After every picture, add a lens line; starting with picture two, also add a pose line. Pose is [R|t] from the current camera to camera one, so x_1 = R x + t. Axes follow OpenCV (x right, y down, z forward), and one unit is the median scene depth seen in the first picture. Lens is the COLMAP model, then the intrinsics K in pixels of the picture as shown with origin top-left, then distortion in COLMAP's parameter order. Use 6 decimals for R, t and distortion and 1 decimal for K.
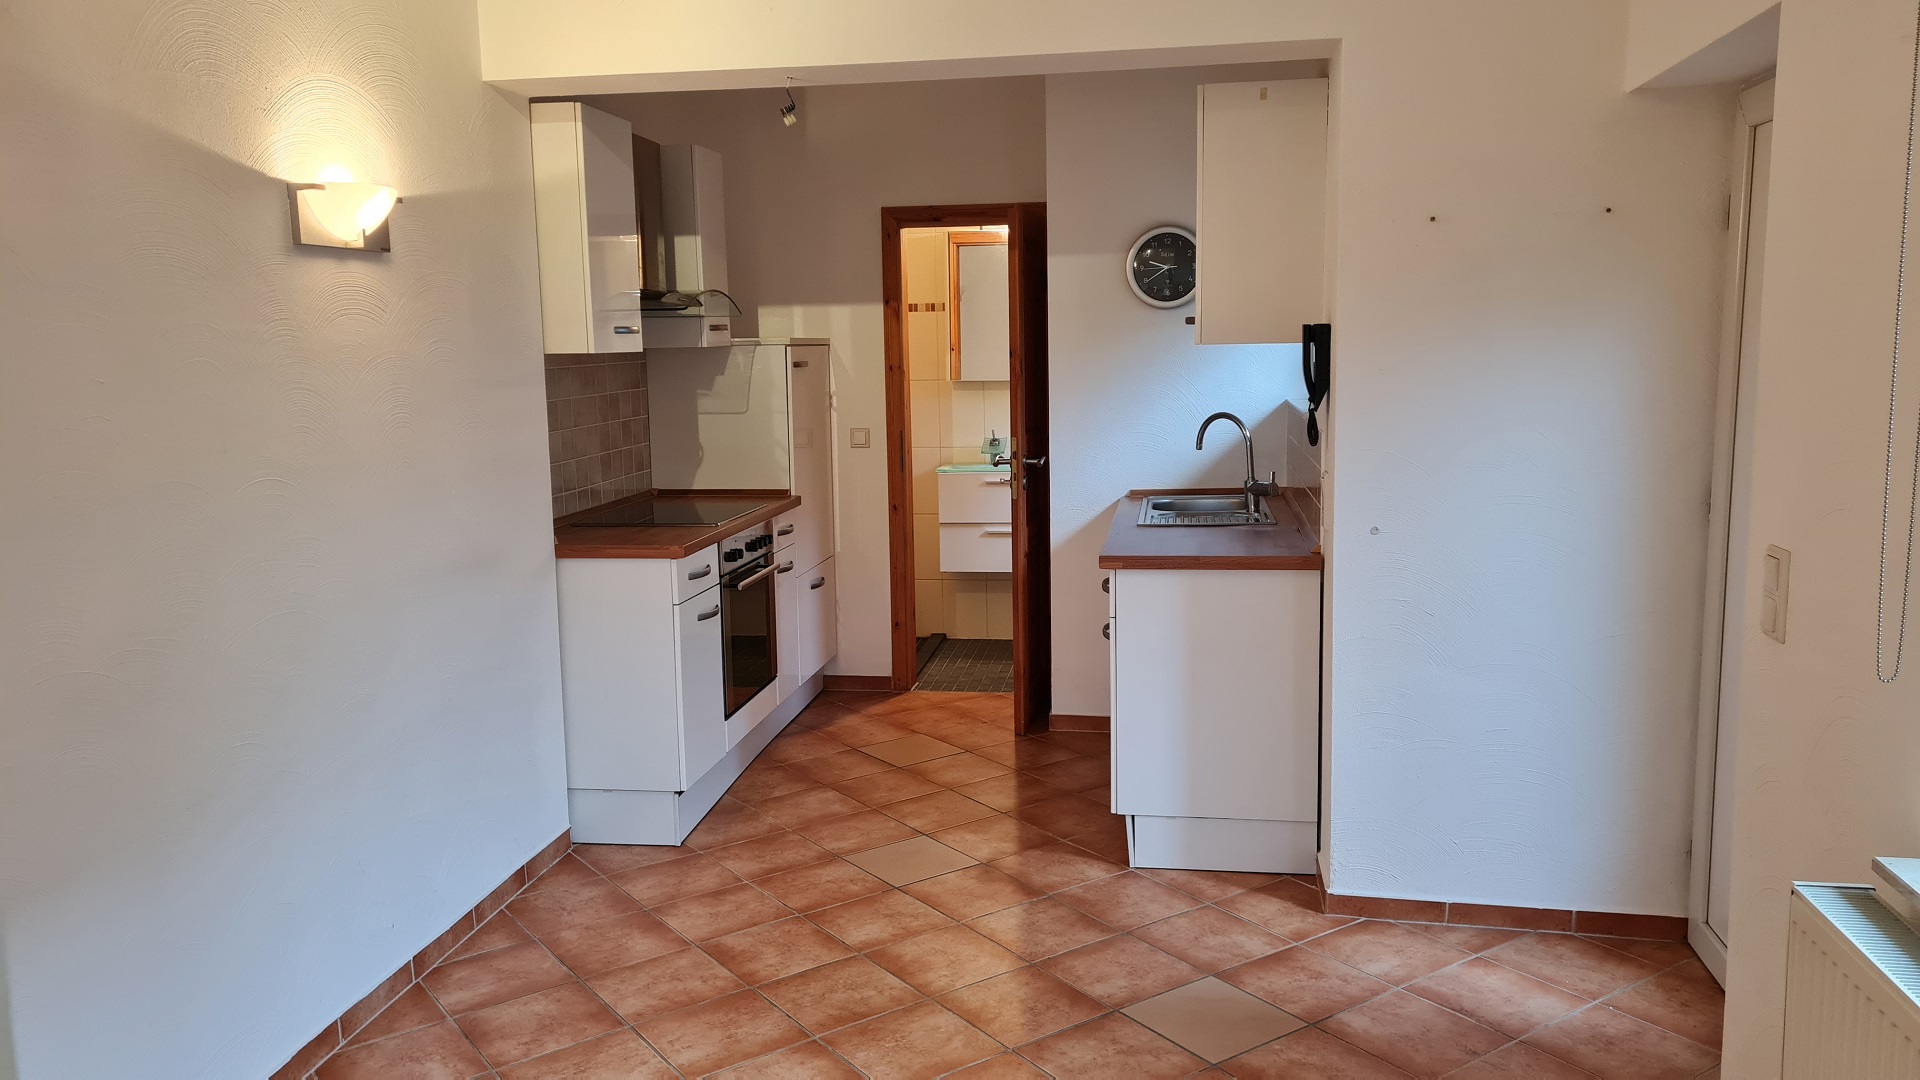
lens RADIAL K [[1432.5, 0, 958.8], [0, 1432.5, 533.2], [0, 0, 1]] dist [0.047541, -0.021419]
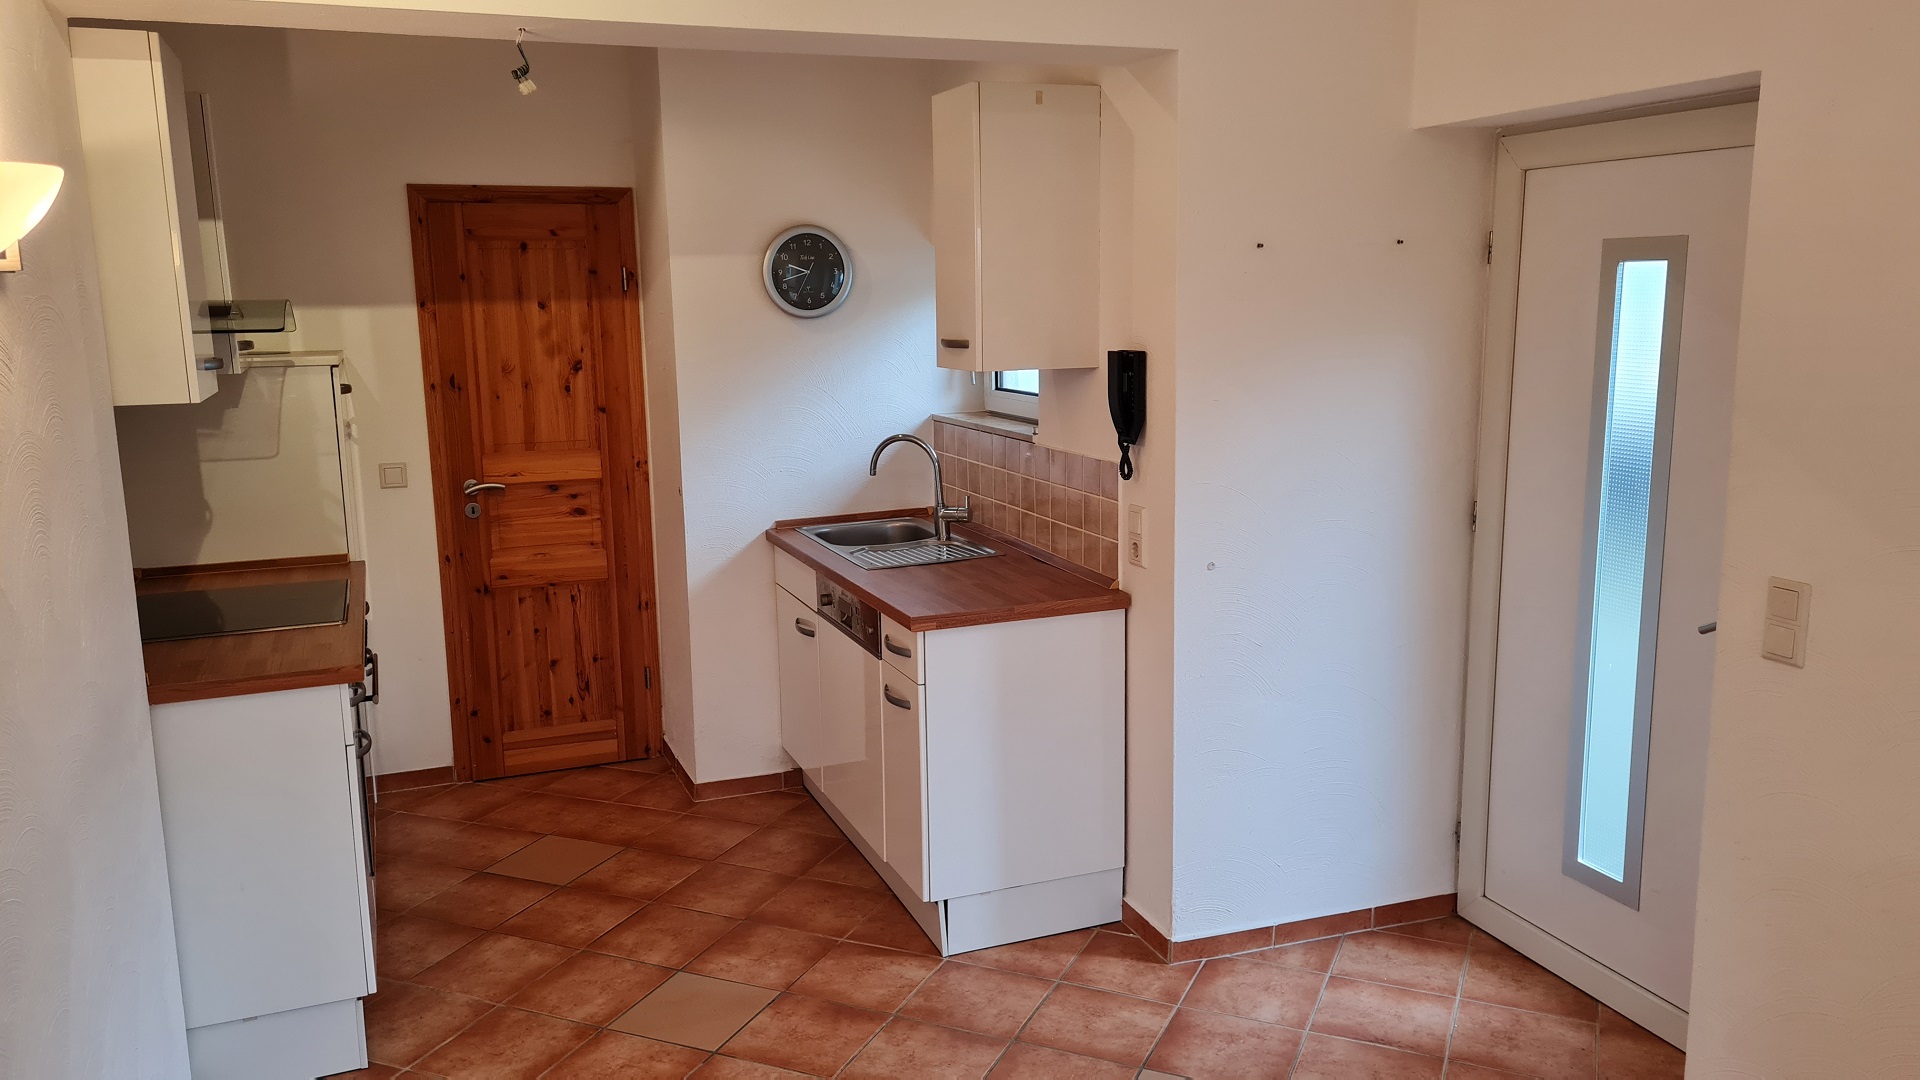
lens RADIAL K [[1432.5, 0, 963.8], [0, 1432.5, 542.7], [0, 0, 1]] dist [0.047541, -0.021419]
pose [[0.858617, -0.086152, 0.505326, -0.304080], [0.071611, 0.996269, 0.048175, -0.067780], [-0.507591, -0.005177, 0.861583, 0.225300]]
